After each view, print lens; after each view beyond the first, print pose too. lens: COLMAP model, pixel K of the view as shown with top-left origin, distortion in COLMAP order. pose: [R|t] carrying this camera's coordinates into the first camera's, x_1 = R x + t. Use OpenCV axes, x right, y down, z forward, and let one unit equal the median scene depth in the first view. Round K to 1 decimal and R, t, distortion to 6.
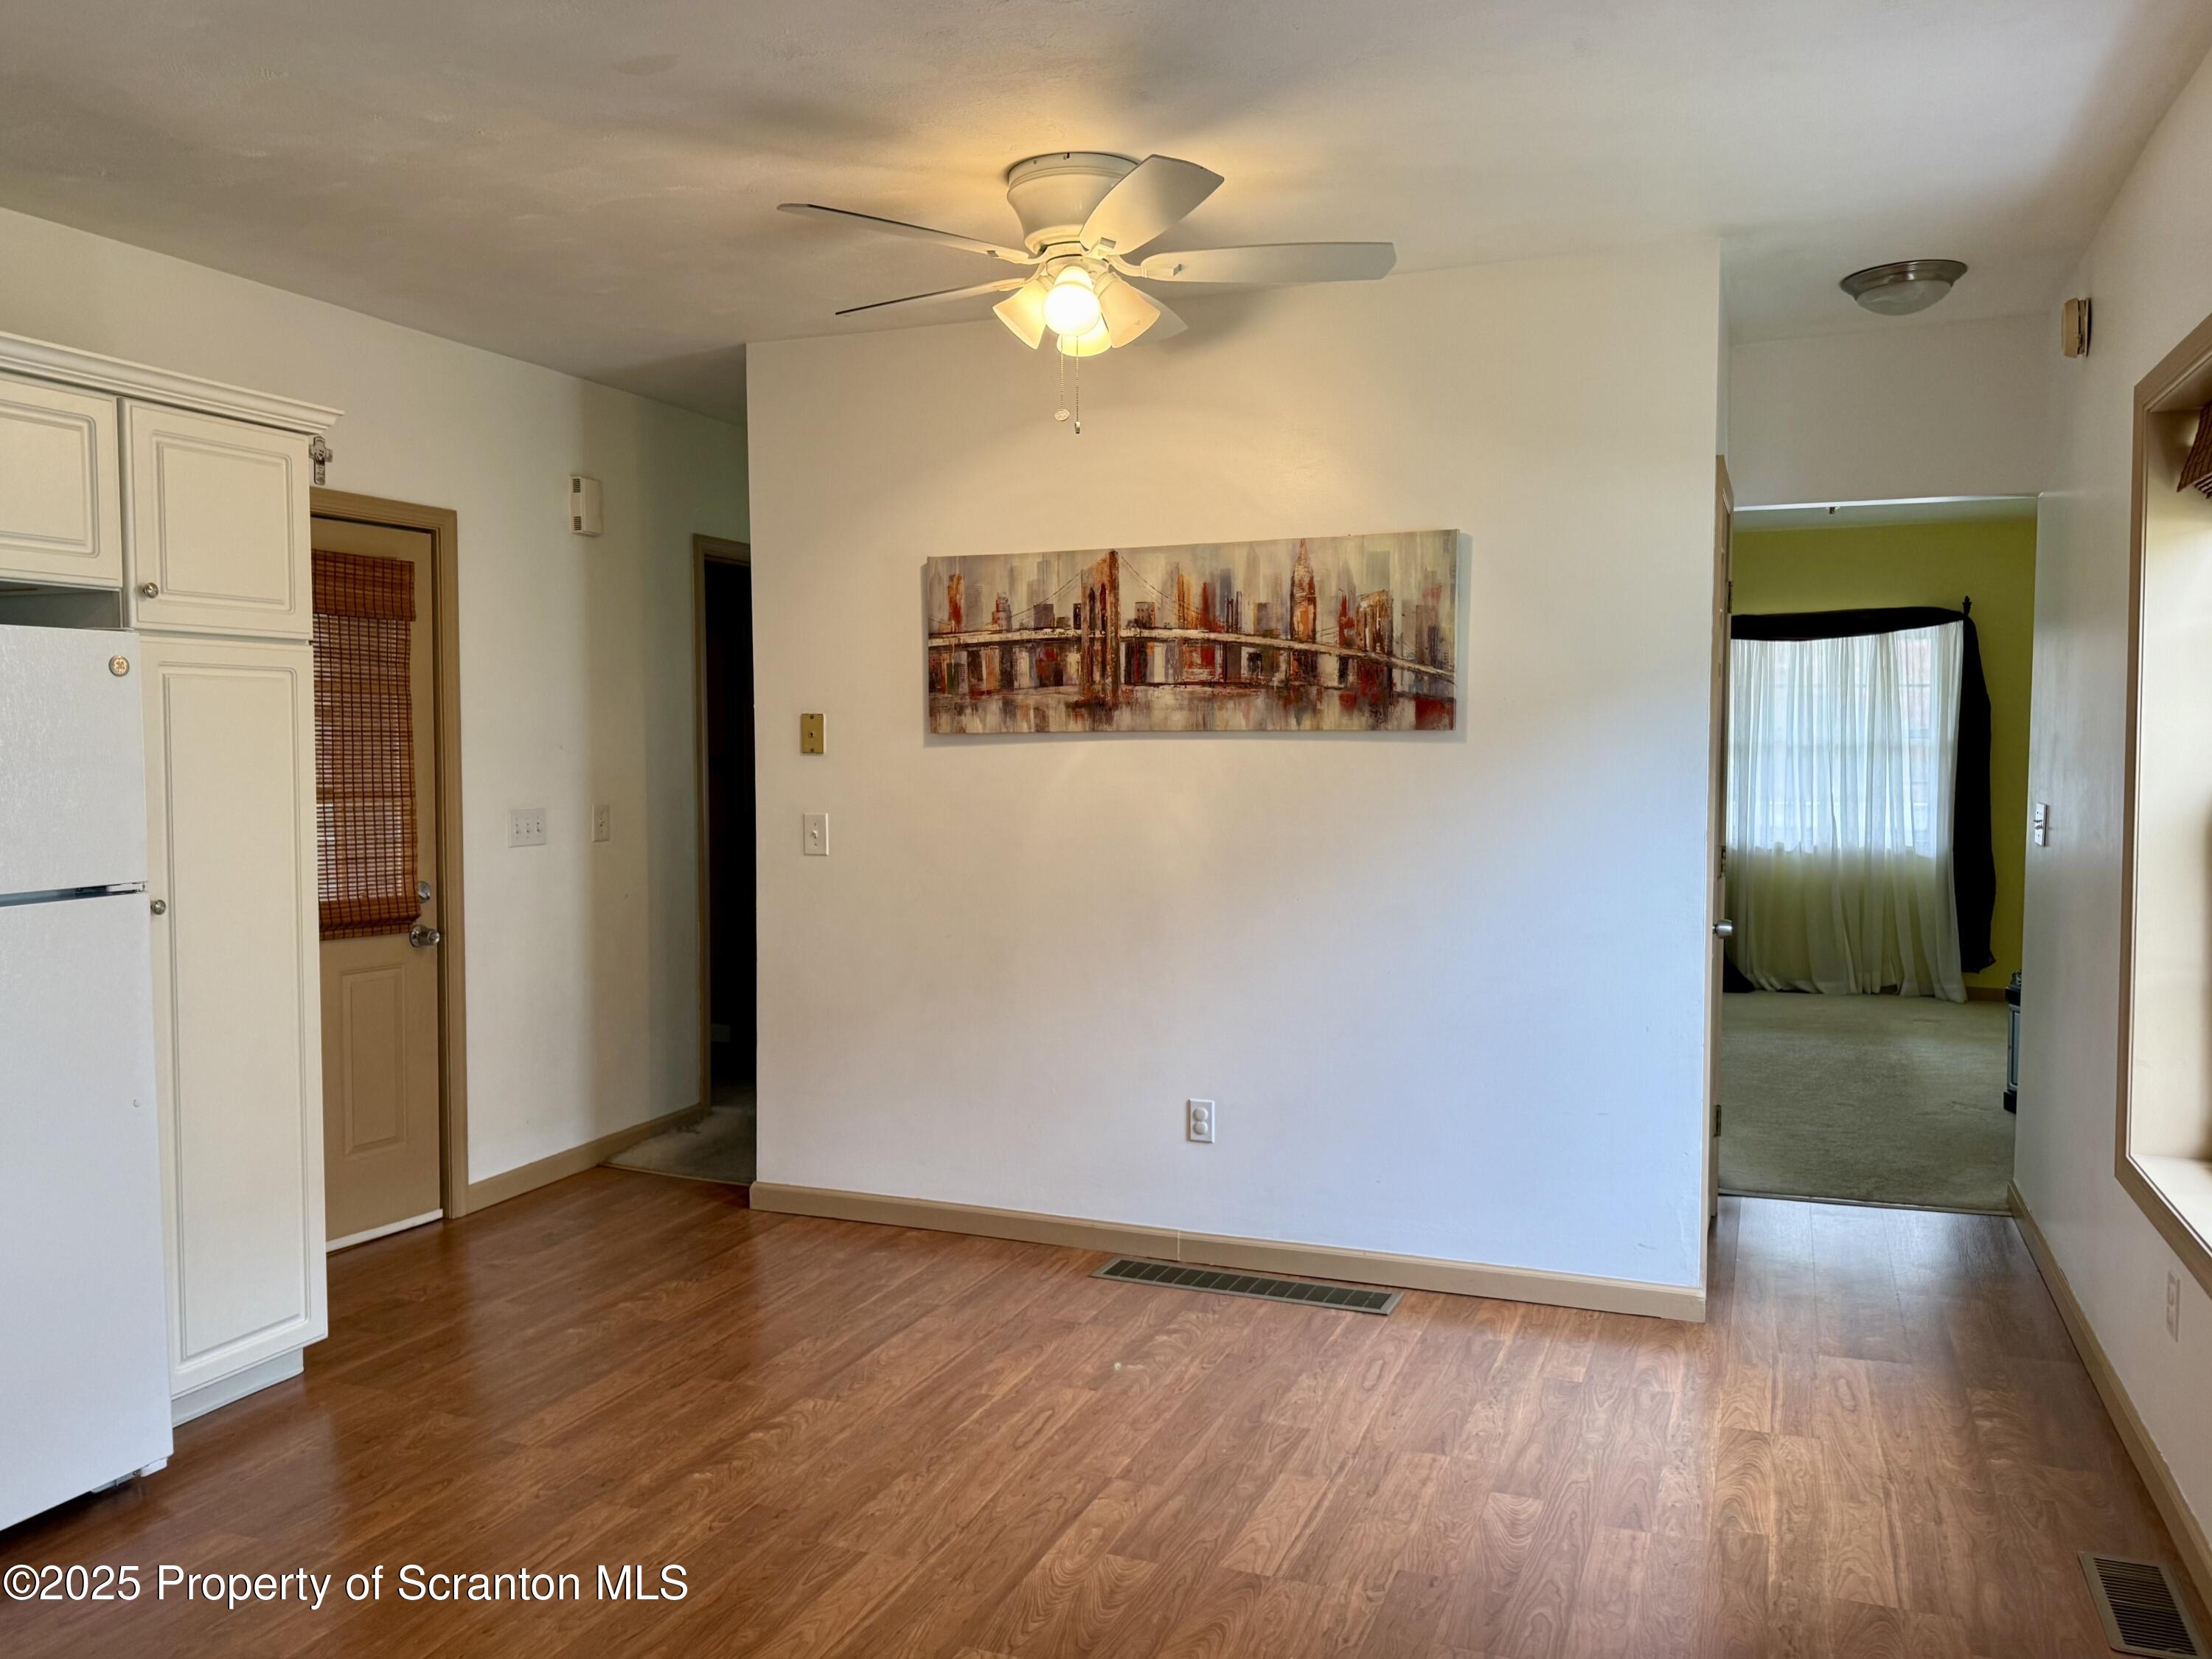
lens RADIAL K [[1612.2, 0, 1122.7], [0, 1612.2, 827.2], [0, 0, 1]] dist [0.032936, -0.027740]
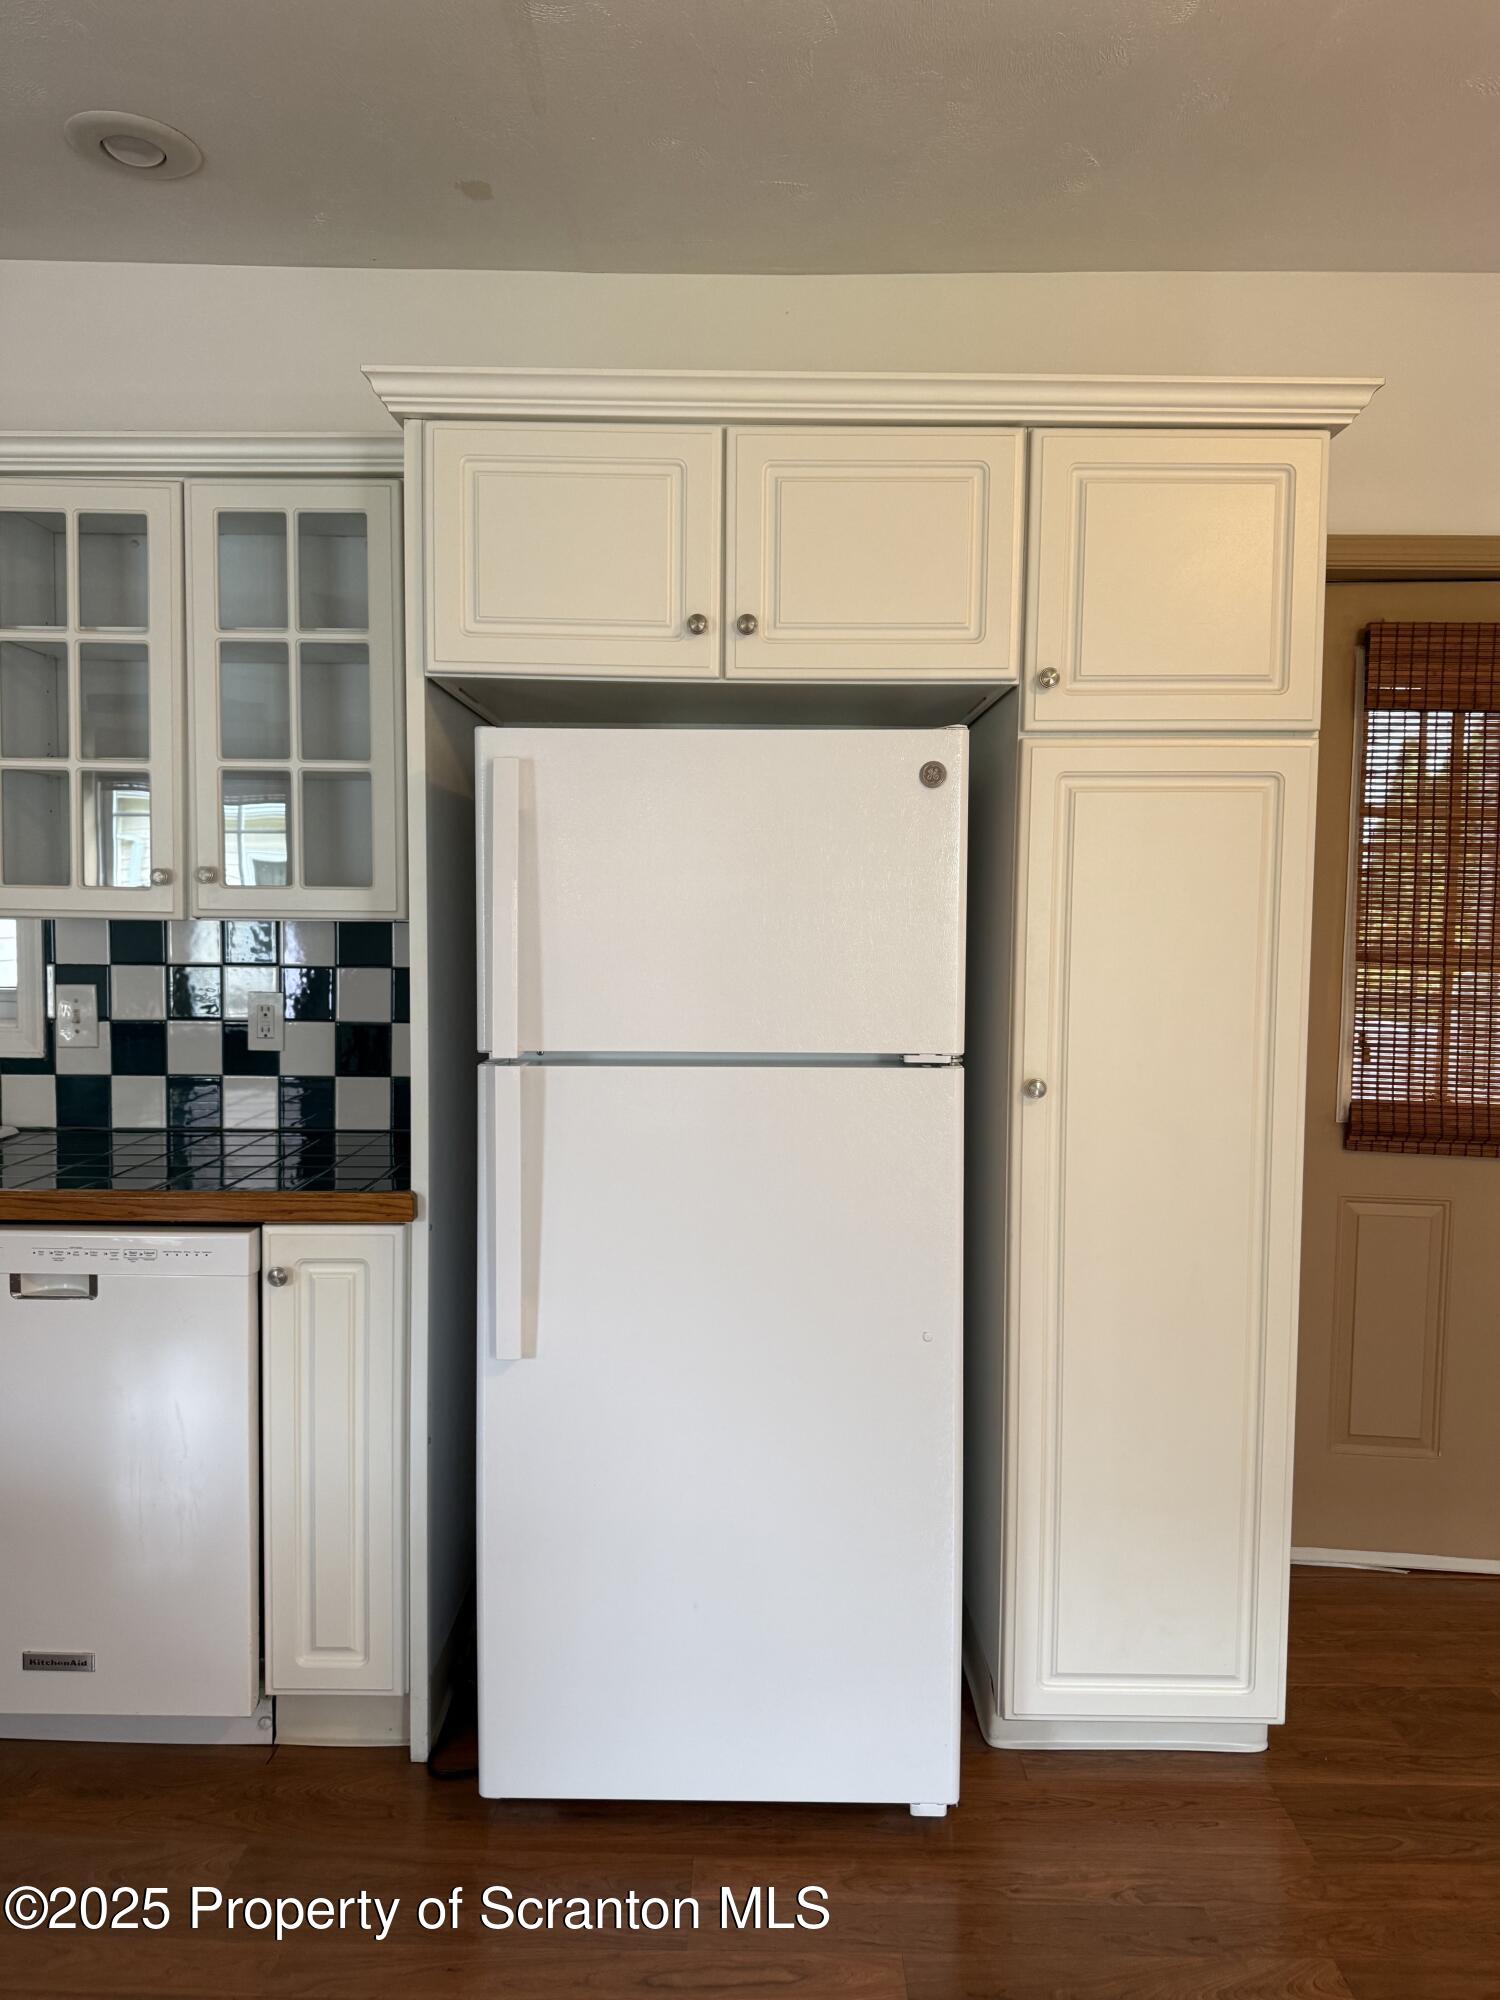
lens RADIAL K [[1457.7, 0, 755.4], [0, 1457.7, 997.2], [0, 0, 1]] dist [0.032936, -0.027740]
pose [[0.362247, 0.058445, -0.930248, 0.002021], [-0.057917, 0.997515, 0.040118, -0.014445], [0.930281, 0.039345, 0.364732, 0.615818]]
